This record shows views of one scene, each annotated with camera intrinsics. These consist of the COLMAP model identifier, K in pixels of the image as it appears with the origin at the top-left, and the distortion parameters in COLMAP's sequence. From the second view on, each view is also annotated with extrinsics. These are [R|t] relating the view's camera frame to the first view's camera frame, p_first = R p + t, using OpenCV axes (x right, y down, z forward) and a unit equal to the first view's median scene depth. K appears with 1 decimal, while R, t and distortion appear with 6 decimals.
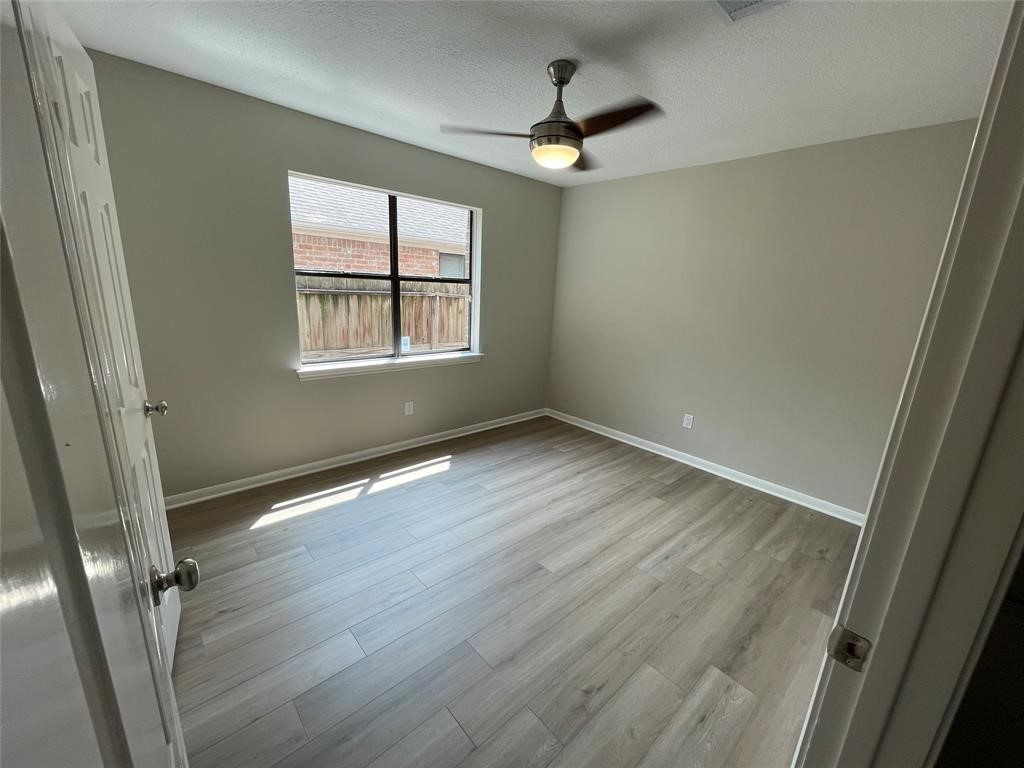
lens RADIAL K [[412.6, 0, 507.6], [0, 412.6, 386.8], [0, 0, 1]] dist [-0.002032, -0.000011]
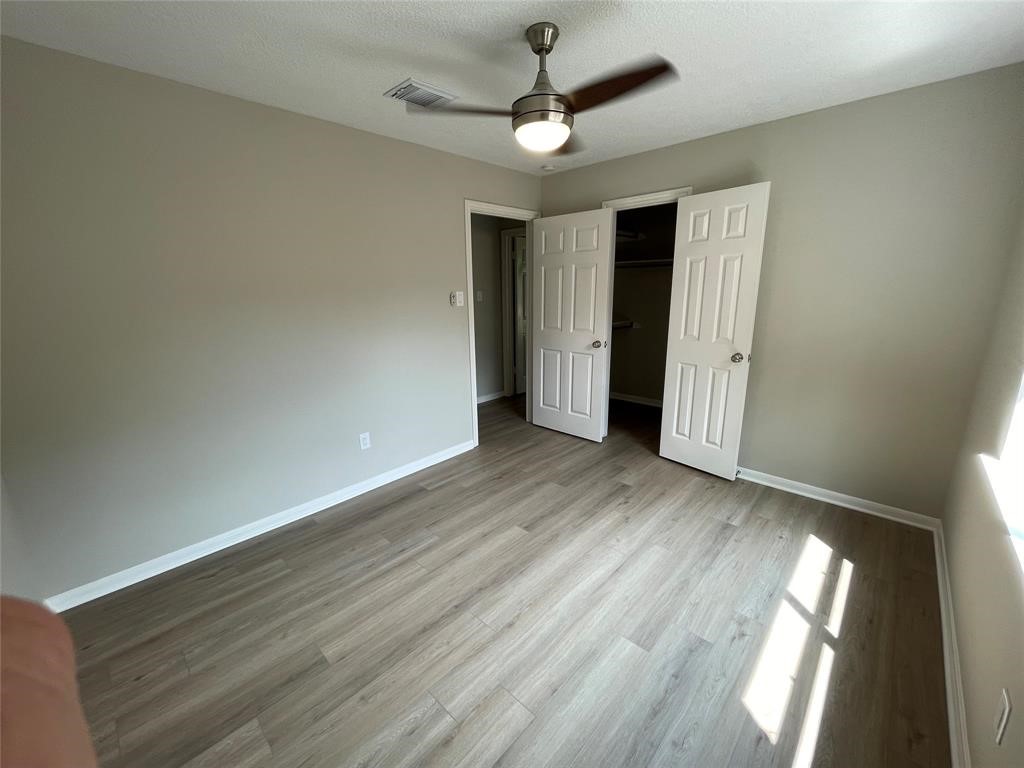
lens RADIAL K [[412.6, 0, 507.6], [0, 412.6, 386.8], [0, 0, 1]] dist [-0.002032, -0.000011]
pose [[-0.996929, -0.014405, -0.076970, 0.190079], [-0.048497, 0.885317, 0.462453, -0.376310], [0.061481, 0.464765, -0.883297, 1.537693]]
